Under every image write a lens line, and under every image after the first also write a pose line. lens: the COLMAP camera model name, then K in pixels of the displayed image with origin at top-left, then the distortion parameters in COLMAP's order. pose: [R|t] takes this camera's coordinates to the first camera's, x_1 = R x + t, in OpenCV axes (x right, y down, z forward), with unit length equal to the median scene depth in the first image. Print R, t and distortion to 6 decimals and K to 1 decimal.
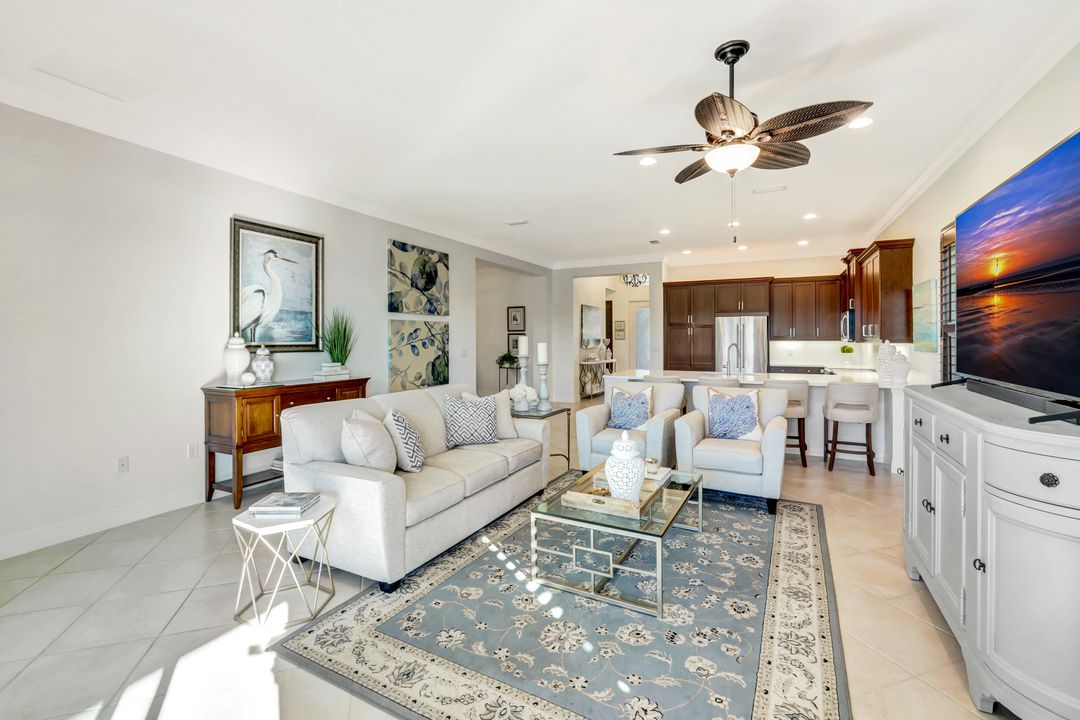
lens RADIAL K [[469.5, 0, 557.5], [0, 469.5, 341.2], [0, 0, 1]] dist [-0.001489, -0.000829]
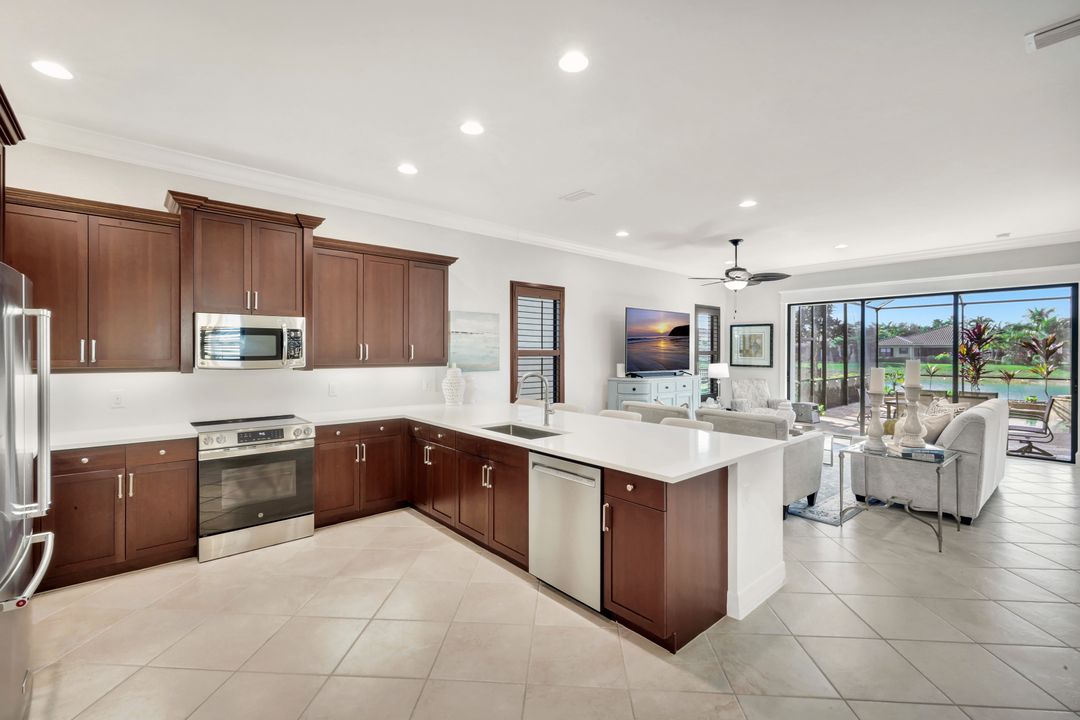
lens RADIAL K [[469.5, 0, 536.1], [0, 469.5, 352.4], [0, 0, 1]] dist [-0.001489, -0.000829]
pose [[-0.914351, 0.000474, 0.404922, 0.132425], [0.002601, 0.999986, 0.004704, -0.021673], [-0.404914, 0.005355, -0.914339, 1.476407]]
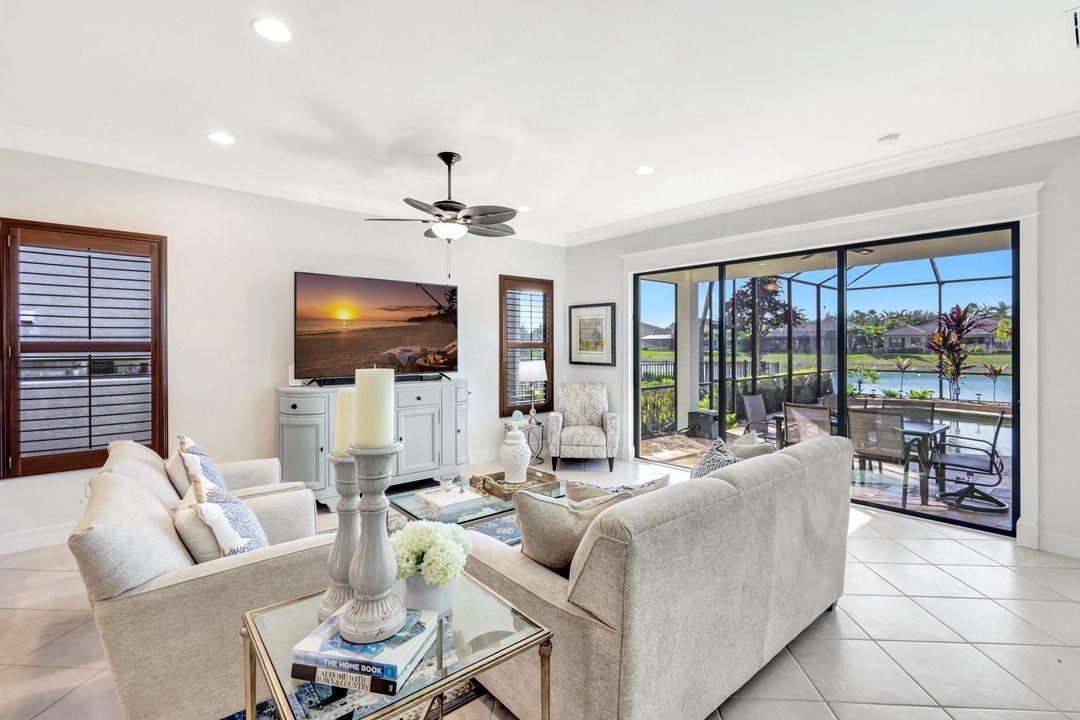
lens RADIAL K [[491.6, 0, 540.6], [0, 491.6, 340.4], [0, 0, 1]] dist [-0.003357, -0.001012]
pose [[-0.914036, 0.006756, 0.405576, -0.204691], [0.006198, 0.999977, -0.002688, -0.018988], [-0.405585, 0.000057, -0.914057, 0.917272]]
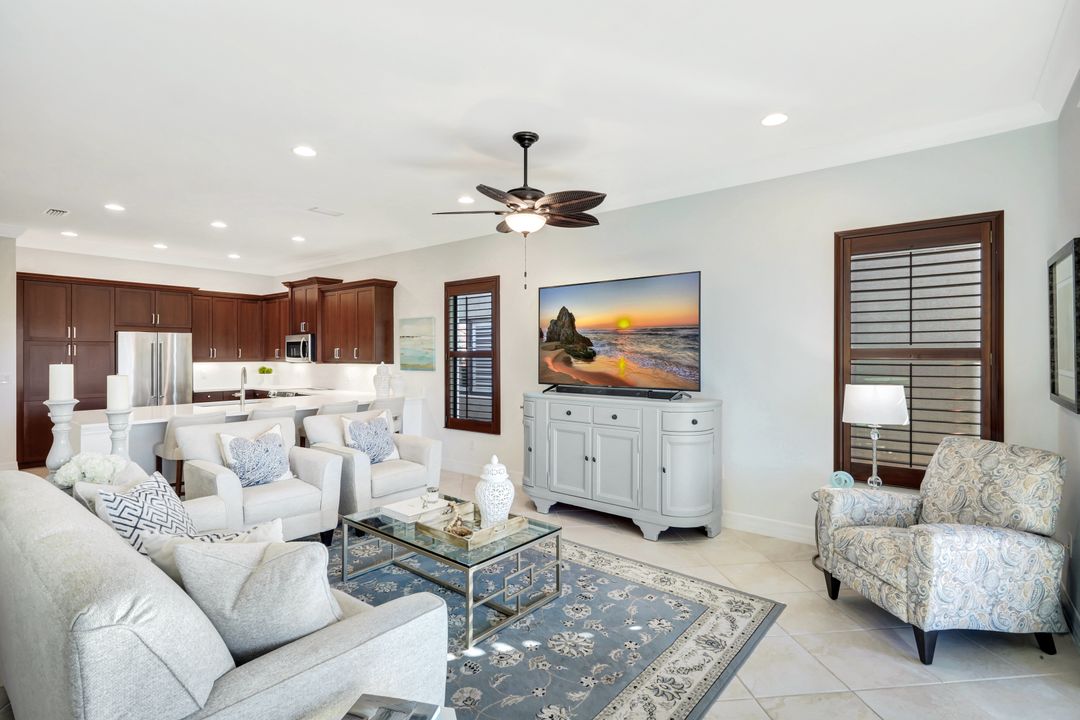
lens RADIAL K [[504.1, 0, 524.7], [0, 504.1, 353.1], [0, 0, 1]] dist [-0.002181, -0.000469]
pose [[0.236183, -0.000956, 0.971708, -0.378392], [0.008696, 0.999962, -0.001130, -0.015651], [-0.971670, 0.008717, 0.236182, 0.270348]]
